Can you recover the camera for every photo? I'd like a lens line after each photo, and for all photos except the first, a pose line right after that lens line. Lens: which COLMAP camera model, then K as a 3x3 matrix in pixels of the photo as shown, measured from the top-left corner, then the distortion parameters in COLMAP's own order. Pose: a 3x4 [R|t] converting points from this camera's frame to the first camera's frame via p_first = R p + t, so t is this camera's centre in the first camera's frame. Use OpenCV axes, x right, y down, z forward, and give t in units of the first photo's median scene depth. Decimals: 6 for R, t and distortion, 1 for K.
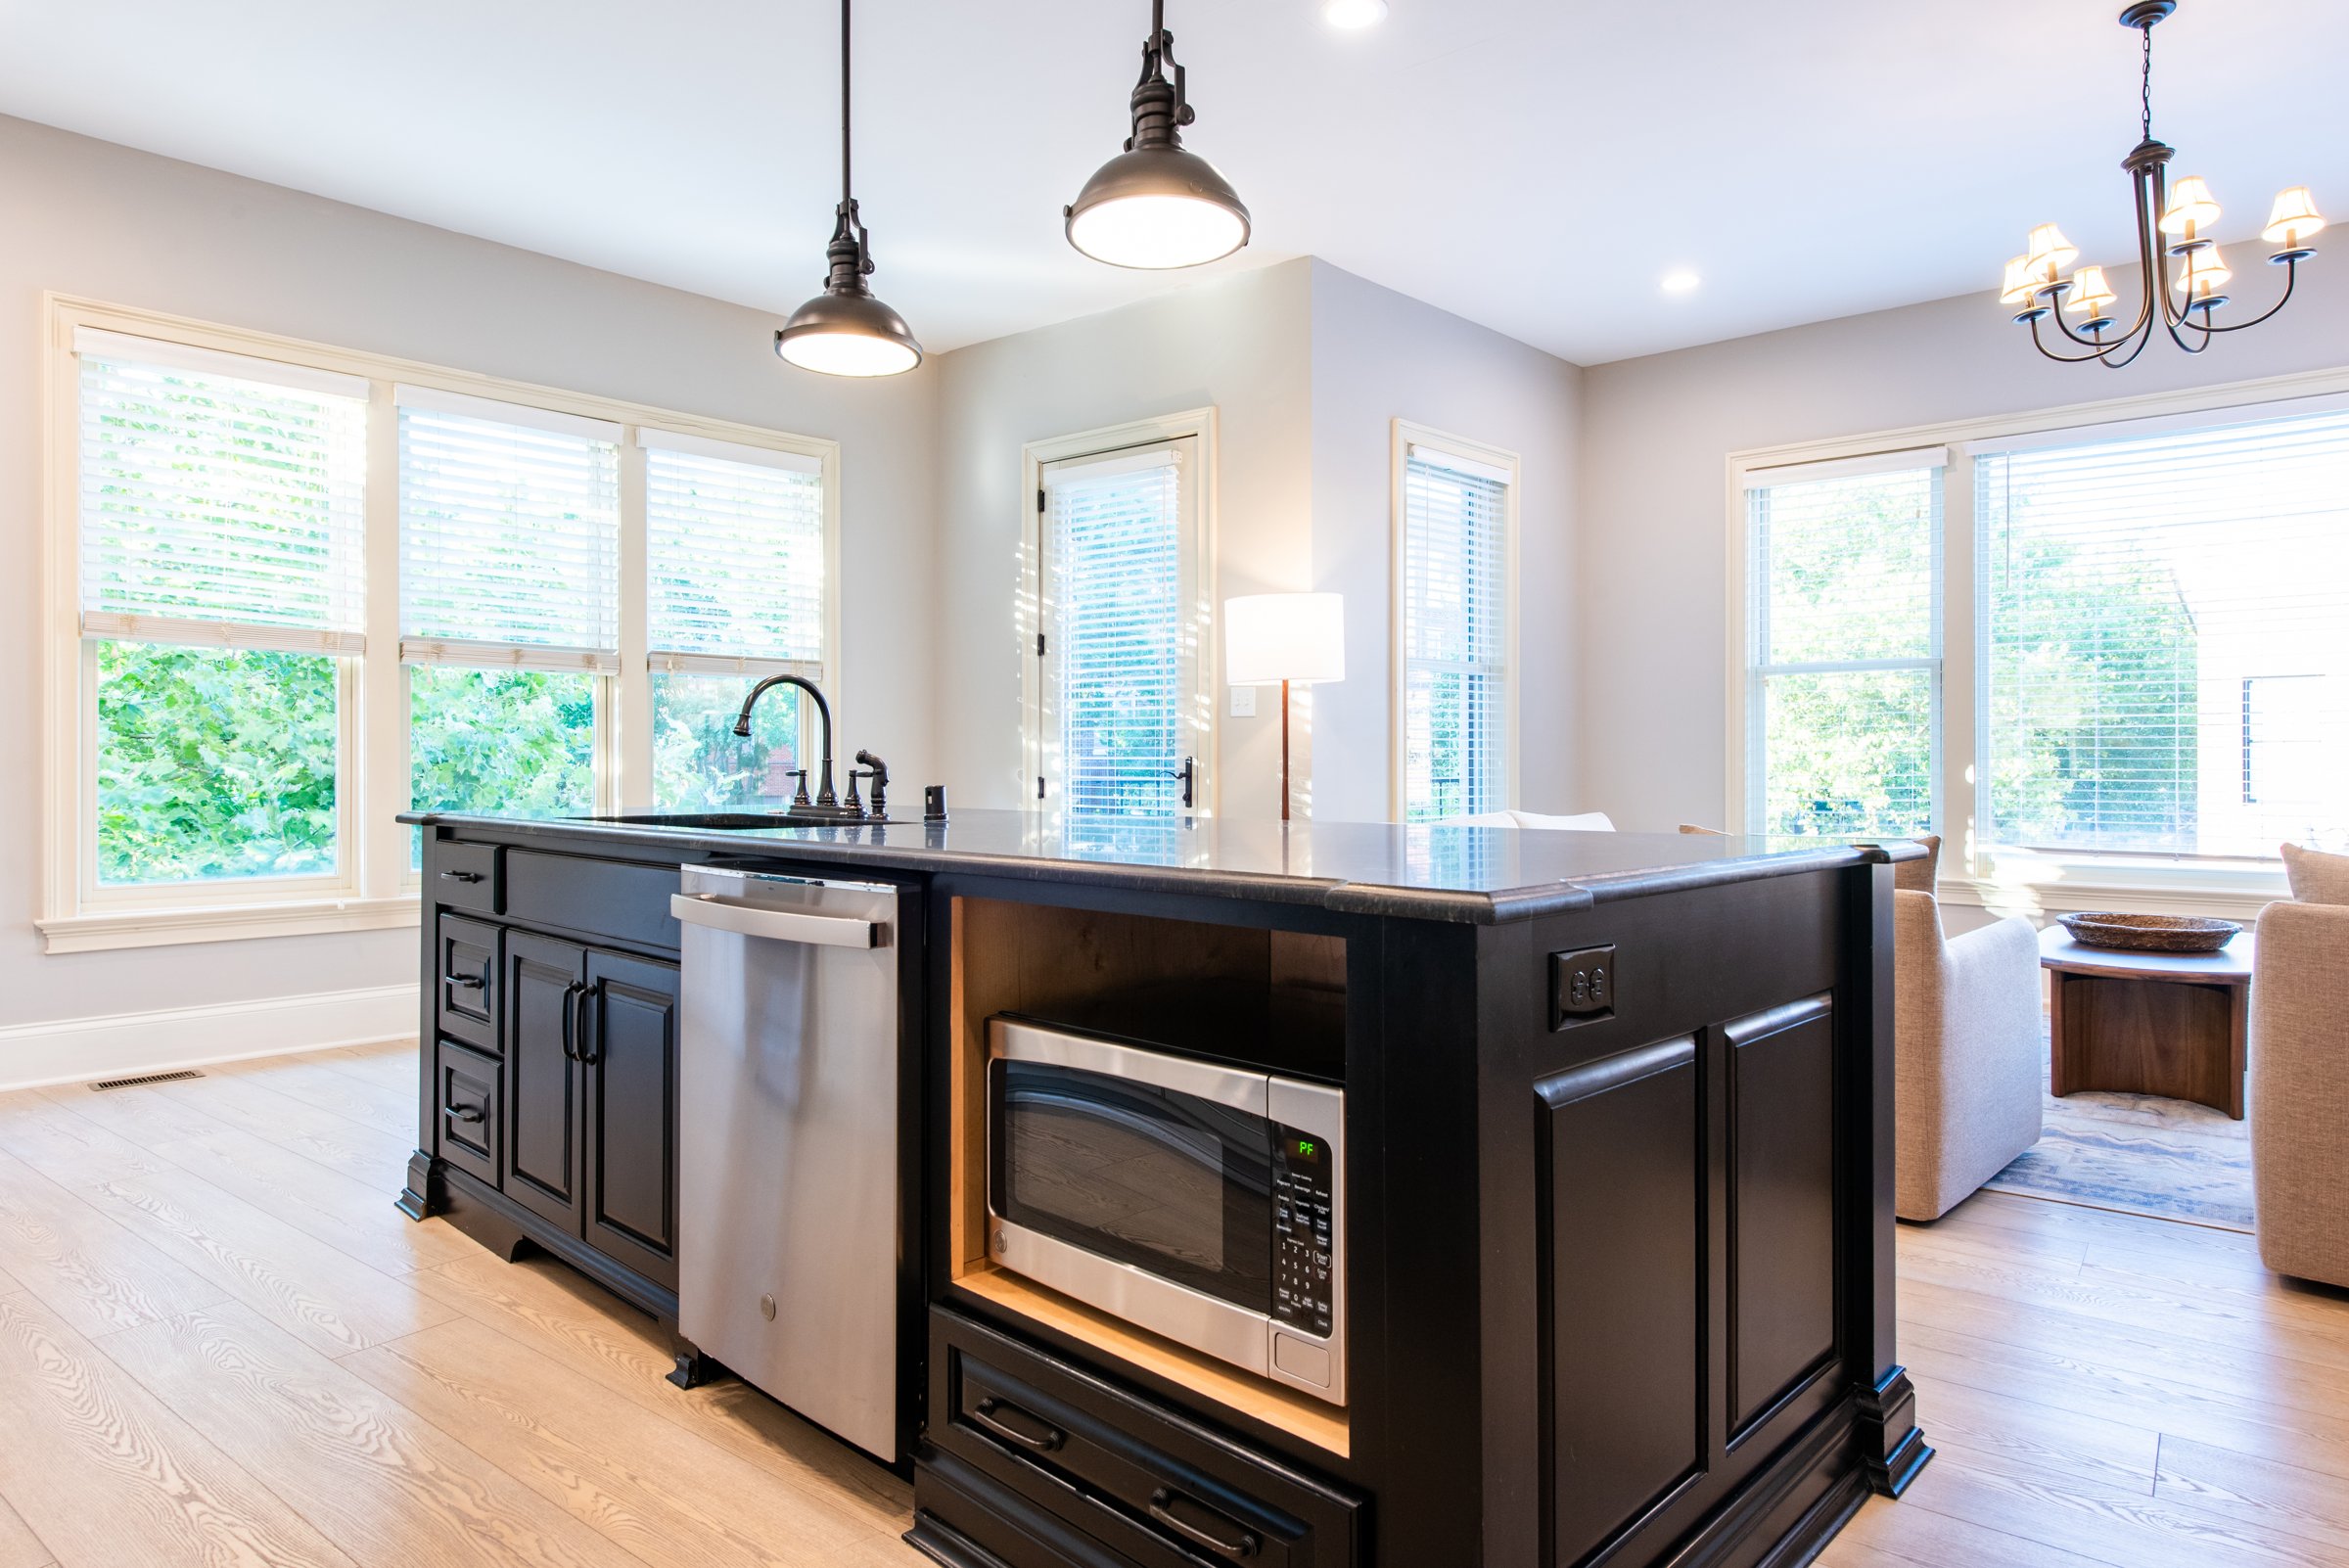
lens RADIAL K [[1364.7, 0, 1182.3], [0, 1364.7, 764.0], [0, 0, 1]] dist [0.002231, -0.000941]
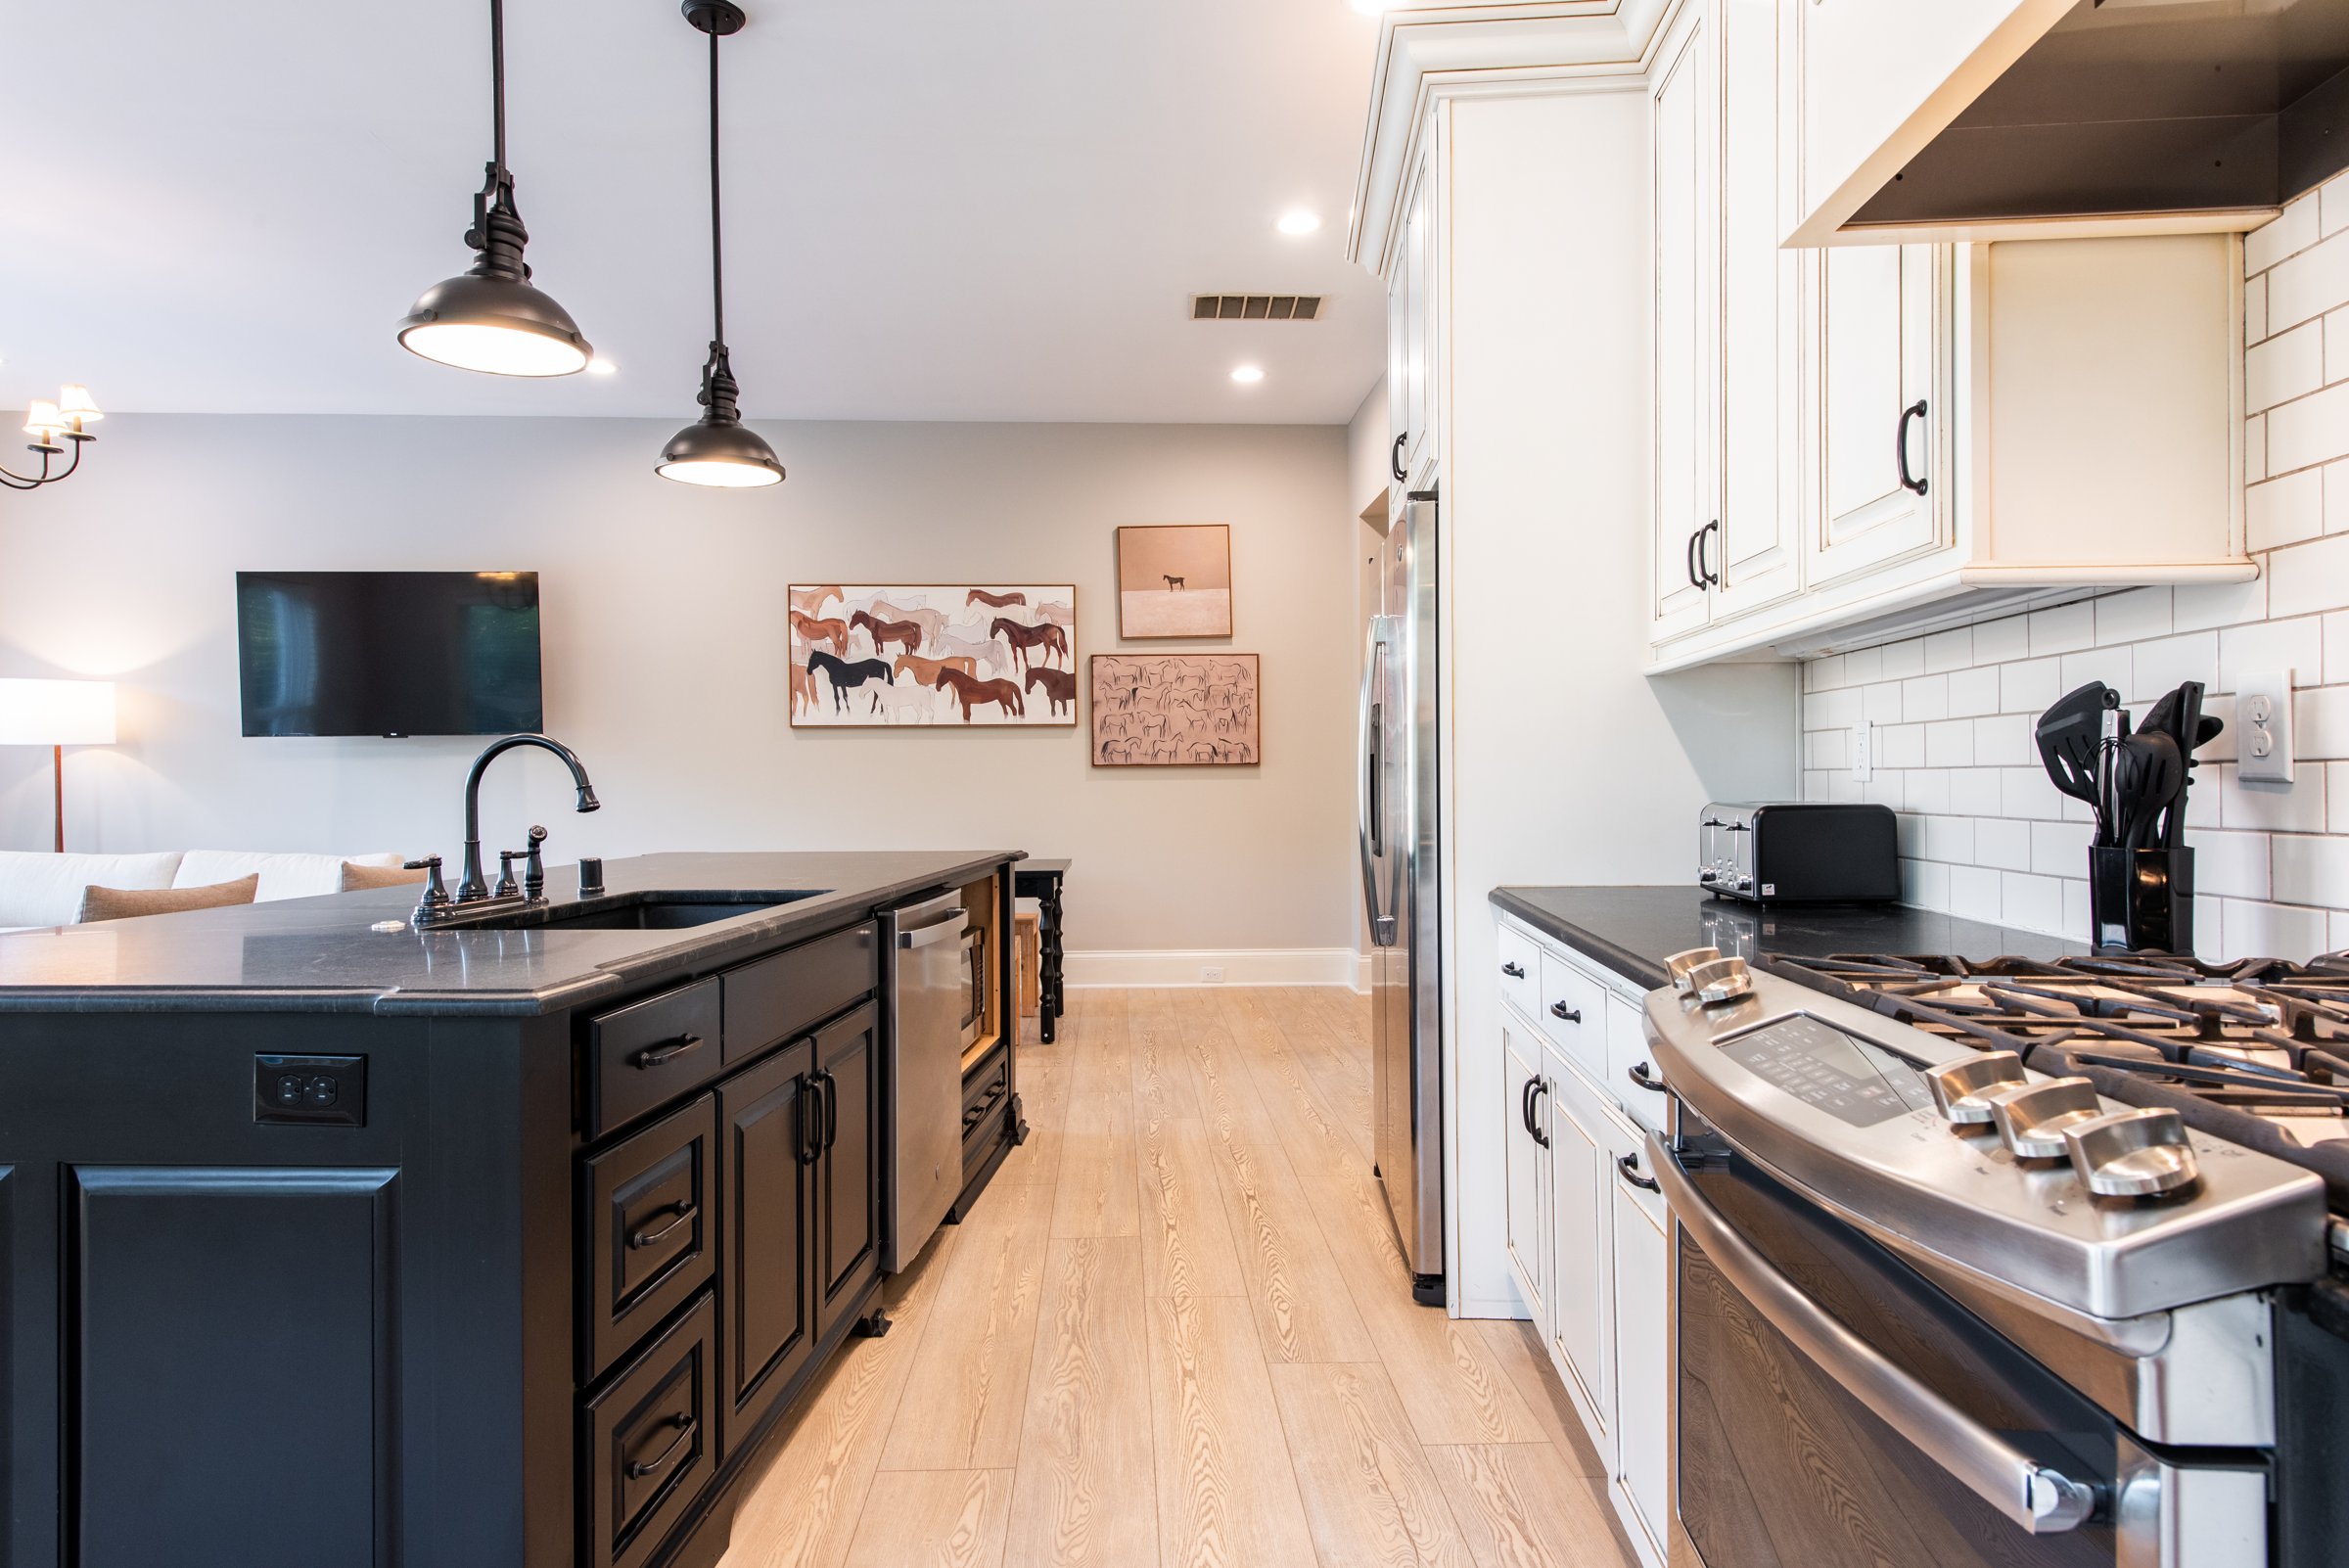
lens RADIAL K [[1305.8, 0, 1174.5], [0, 1305.8, 784.0], [0, 0, 1]] dist [0.011549, -0.001240]
pose [[-0.645664, 0.001843, 0.763619, -1.278737], [0.004750, 0.999987, 0.001603, -0.040739], [-0.763607, 0.004662, -0.645665, 1.378290]]
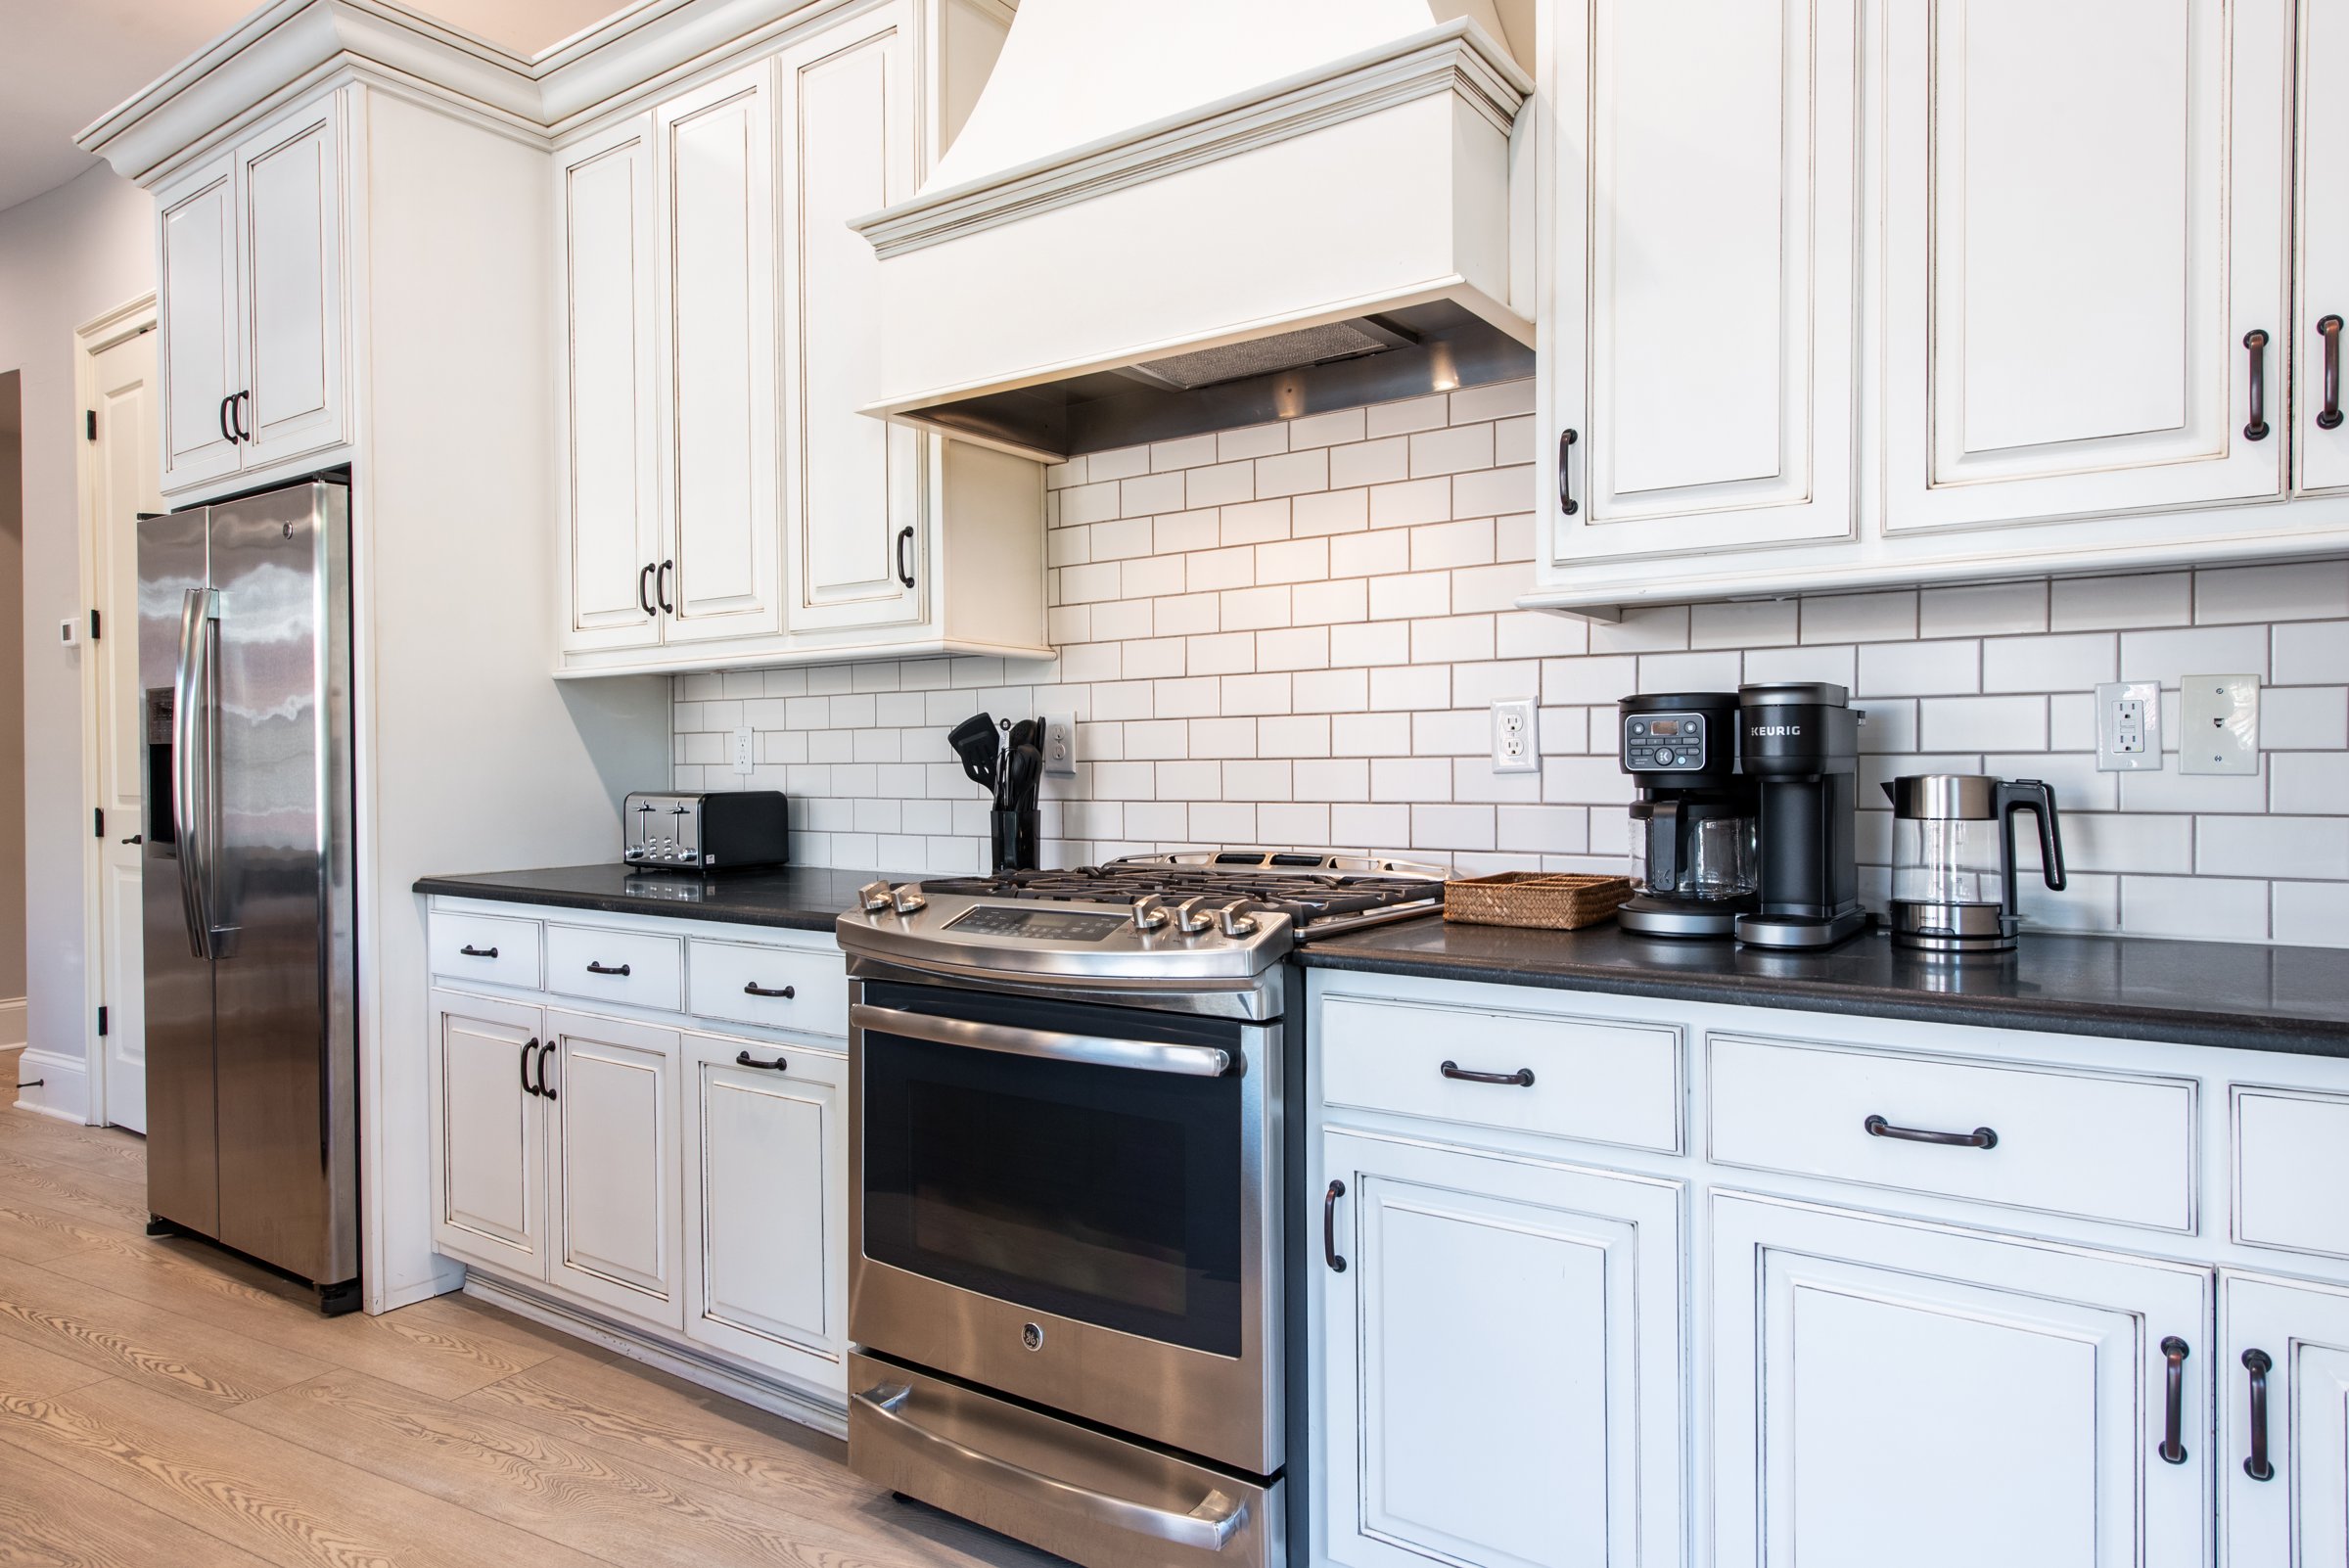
lens RADIAL K [[1454.3, 0, 1143.4], [0, 1454.3, 786.3], [0, 0, 1]] dist [0.000112, 0.000947]
pose [[-0.989906, 0.007486, -0.141529, -1.061635], [0.005817, 0.999909, 0.012204, -0.041465], [0.141607, 0.011257, -0.989859, 1.766895]]
